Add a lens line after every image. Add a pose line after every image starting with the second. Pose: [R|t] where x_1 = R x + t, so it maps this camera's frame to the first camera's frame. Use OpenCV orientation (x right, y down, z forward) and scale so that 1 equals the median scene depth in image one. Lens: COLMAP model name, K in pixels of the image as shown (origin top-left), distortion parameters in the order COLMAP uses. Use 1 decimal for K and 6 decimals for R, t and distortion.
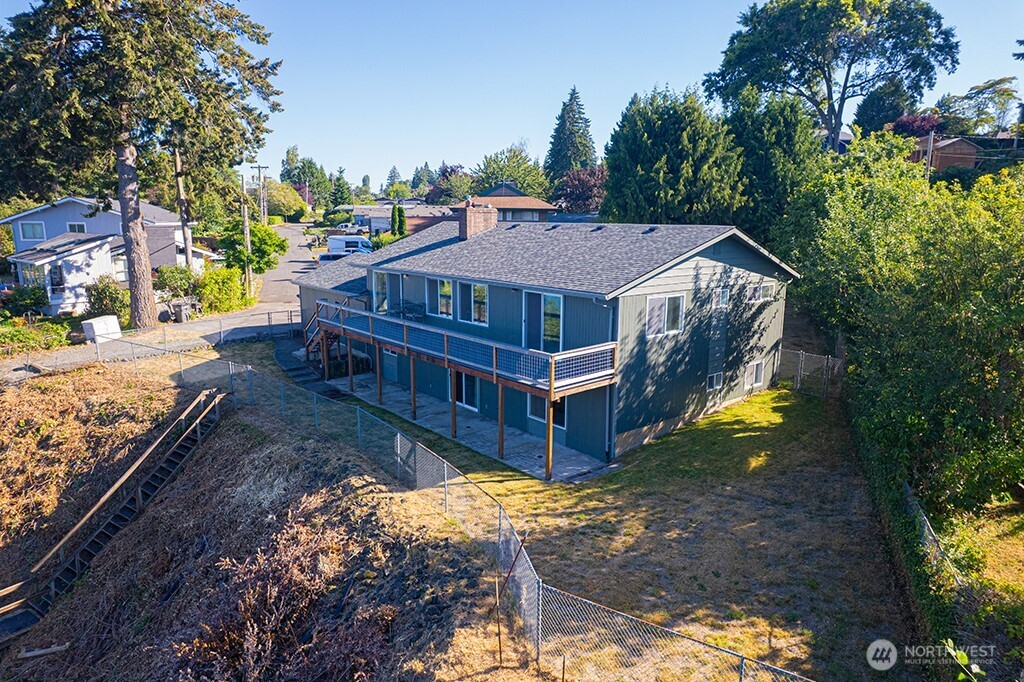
lens RADIAL K [[682.2, 0, 555.0], [0, 682.2, 358.6], [0, 0, 1]] dist [-0.073772, 0.053108]
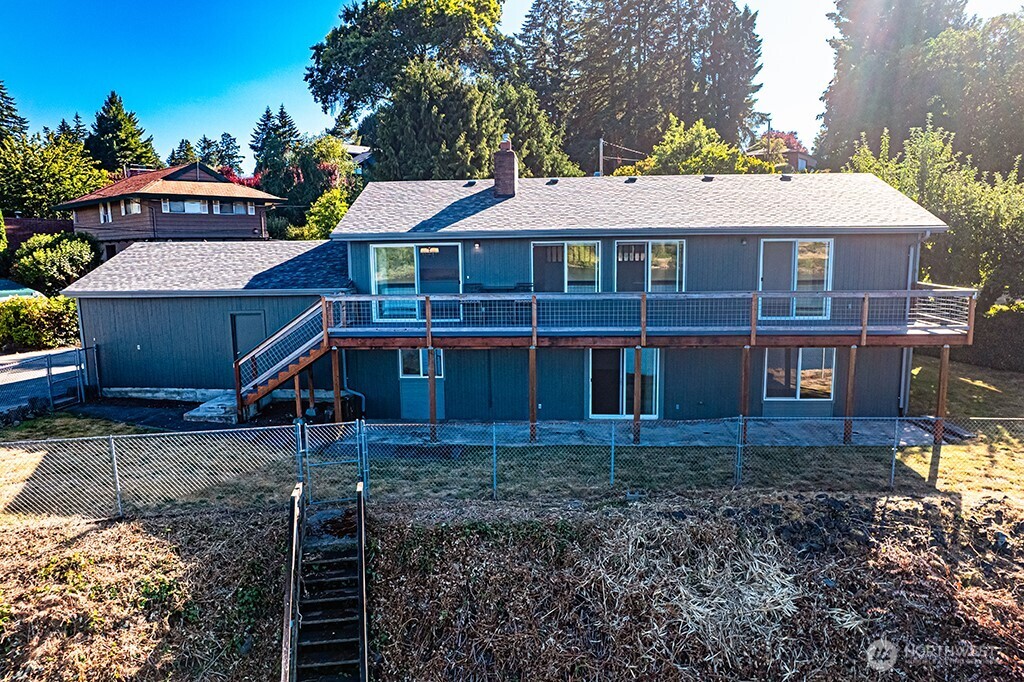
lens RADIAL K [[682.2, 0, 555.0], [0, 682.2, 358.6], [0, 0, 1]] dist [-0.073772, 0.053108]
pose [[0.698237, -0.135100, 0.703002, -0.656079], [0.168402, 0.985470, 0.022123, -0.018709], [-0.695777, 0.102940, 0.710843, 0.519685]]
